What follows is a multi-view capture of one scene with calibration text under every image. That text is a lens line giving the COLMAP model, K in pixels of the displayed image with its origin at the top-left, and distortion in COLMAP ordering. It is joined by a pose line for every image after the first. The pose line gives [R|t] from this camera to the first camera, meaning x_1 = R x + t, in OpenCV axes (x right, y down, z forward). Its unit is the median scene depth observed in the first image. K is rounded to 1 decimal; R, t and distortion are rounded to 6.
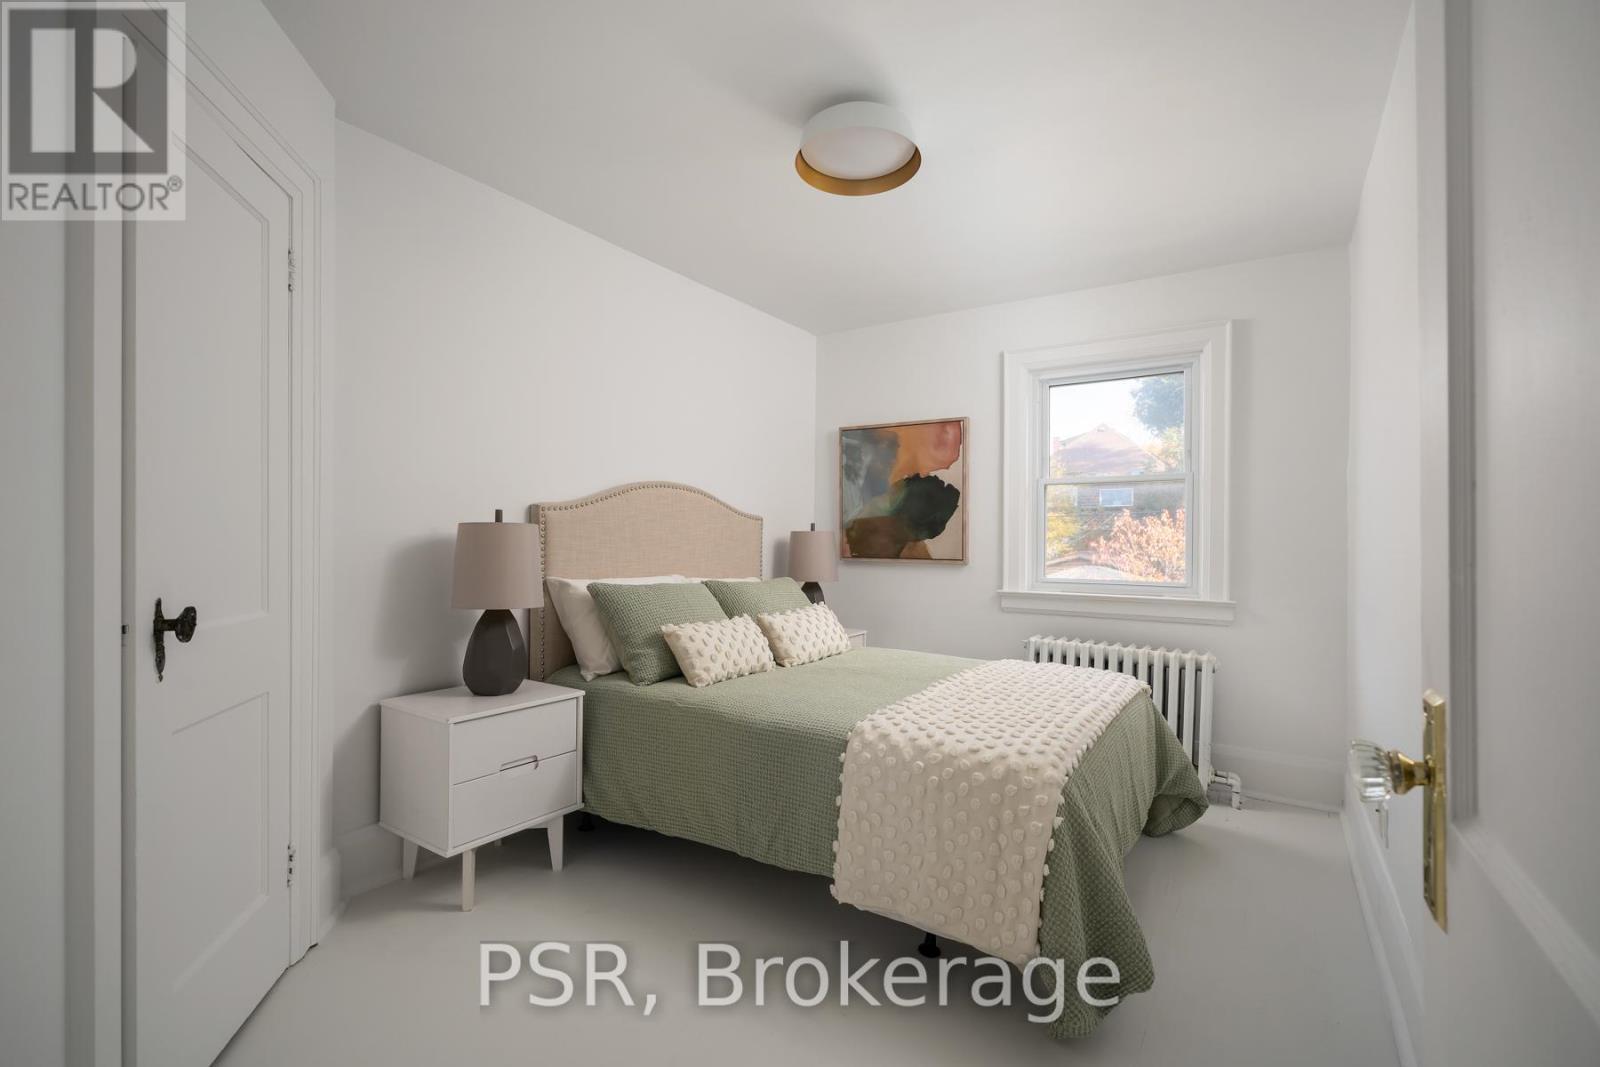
lens RADIAL K [[731.7, 0, 788.5], [0, 731.7, 538.0], [0, 0, 1]] dist [-0.001006, 0.000134]
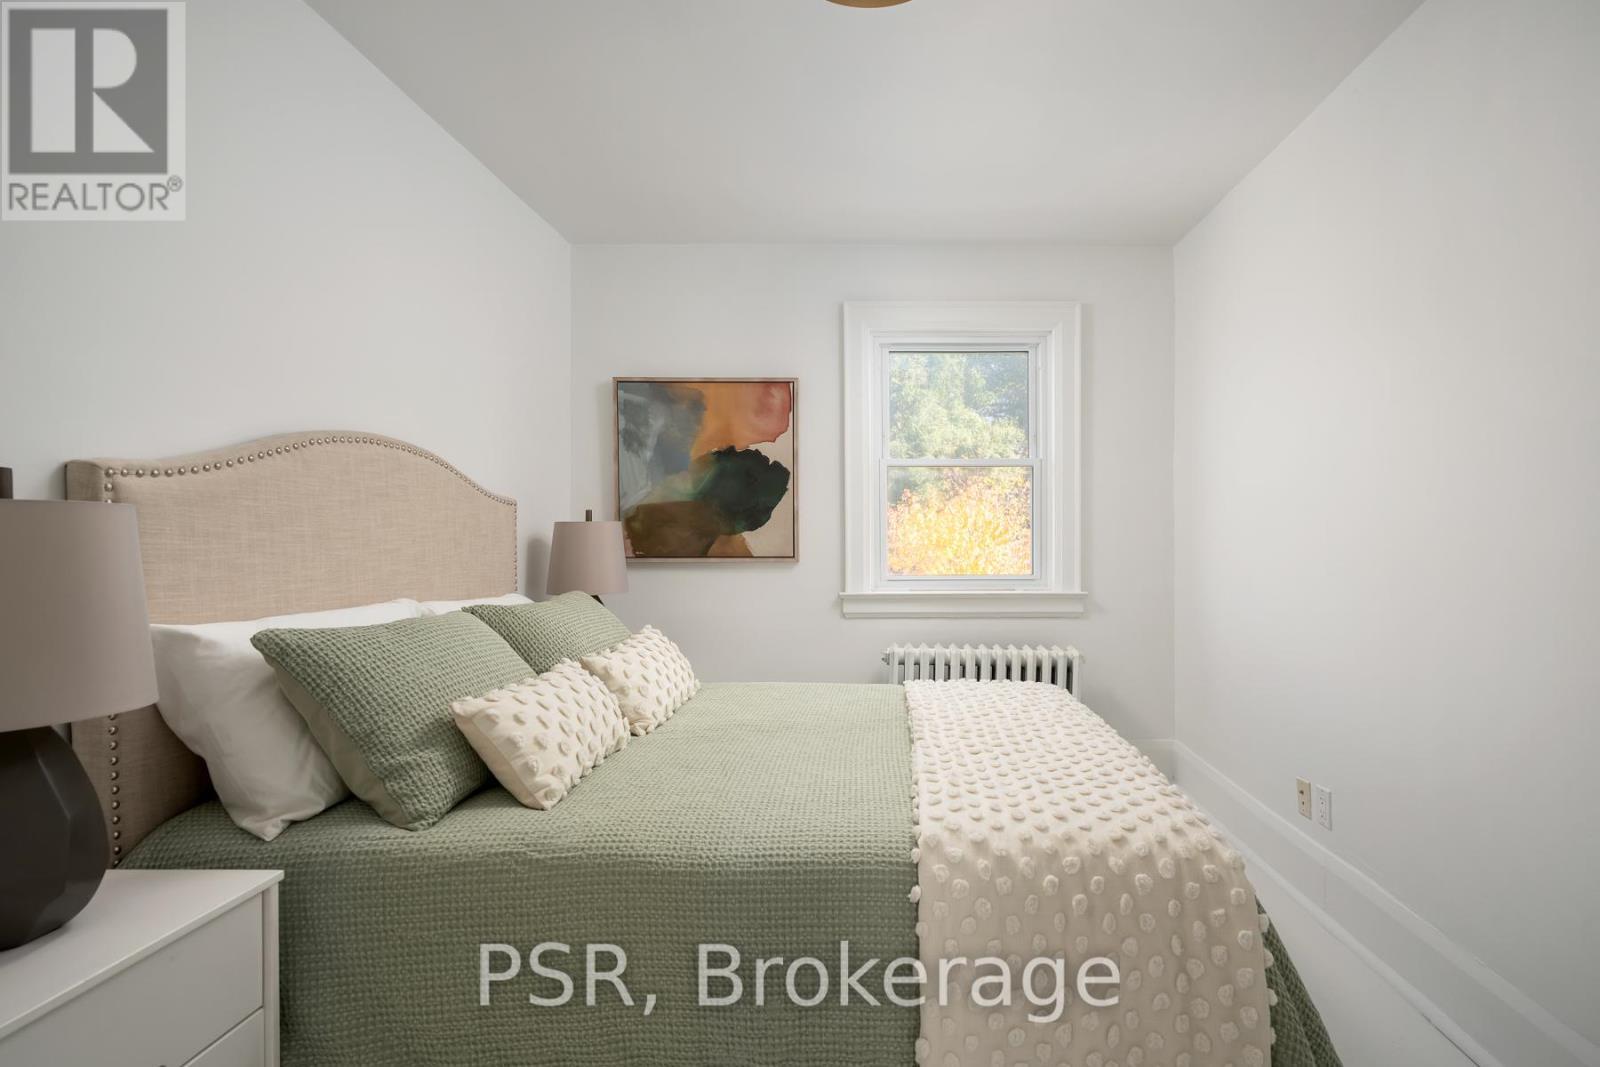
lens RADIAL K [[731.7, 0, 813.1], [0, 731.7, 534.0], [0, 0, 1]] dist [-0.001006, 0.000134]
pose [[0.820625, -0.012073, 0.571339, -0.236149], [0.008092, 0.999922, 0.009505, -0.002971], [-0.571409, -0.003177, 0.820659, 0.387336]]
